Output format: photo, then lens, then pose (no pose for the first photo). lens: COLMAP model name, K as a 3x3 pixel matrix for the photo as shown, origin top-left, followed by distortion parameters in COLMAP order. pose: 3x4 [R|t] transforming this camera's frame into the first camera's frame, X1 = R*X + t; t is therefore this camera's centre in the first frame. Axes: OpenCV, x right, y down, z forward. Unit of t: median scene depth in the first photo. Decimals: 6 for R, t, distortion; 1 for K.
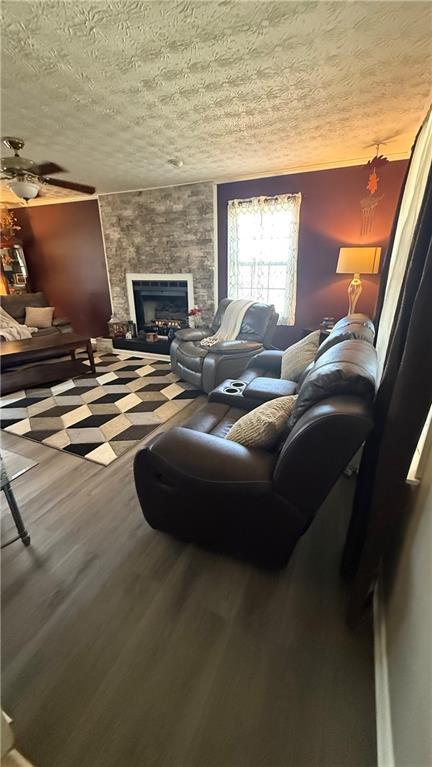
lens RADIAL K [[305.9, 0, 216.0], [0, 305.9, 383.5], [0, 0, 1]] dist [-0.001861, -0.000766]
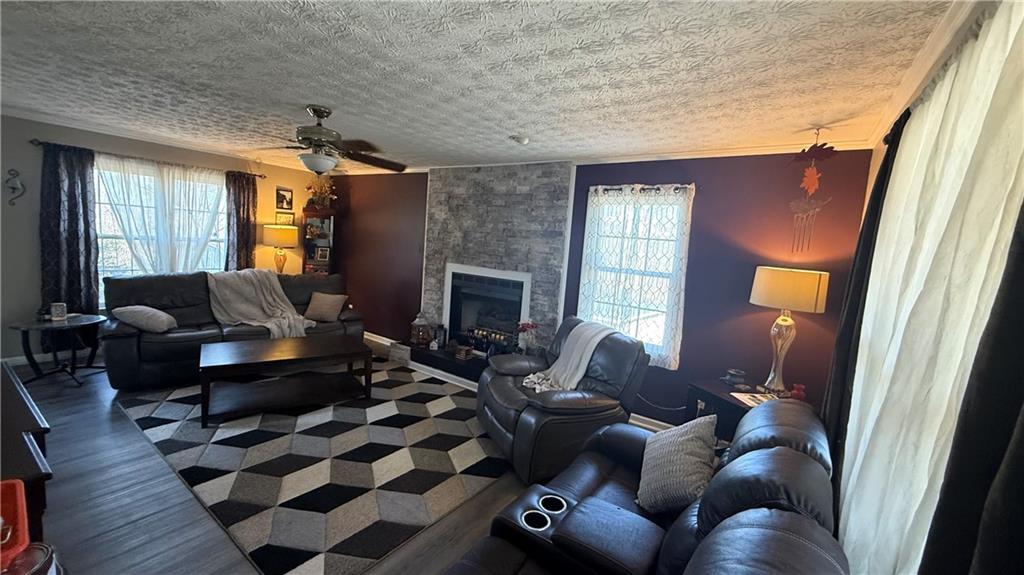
lens RADIAL K [[408.4, 0, 508.6], [0, 408.4, 288.1], [0, 0, 1]] dist [-0.001861, -0.000766]
pose [[0.978841, 0.104885, -0.175697, 0.053260], [-0.146739, 0.958230, -0.245485, -0.111820], [0.142610, 0.266073, 0.953345, 0.125058]]
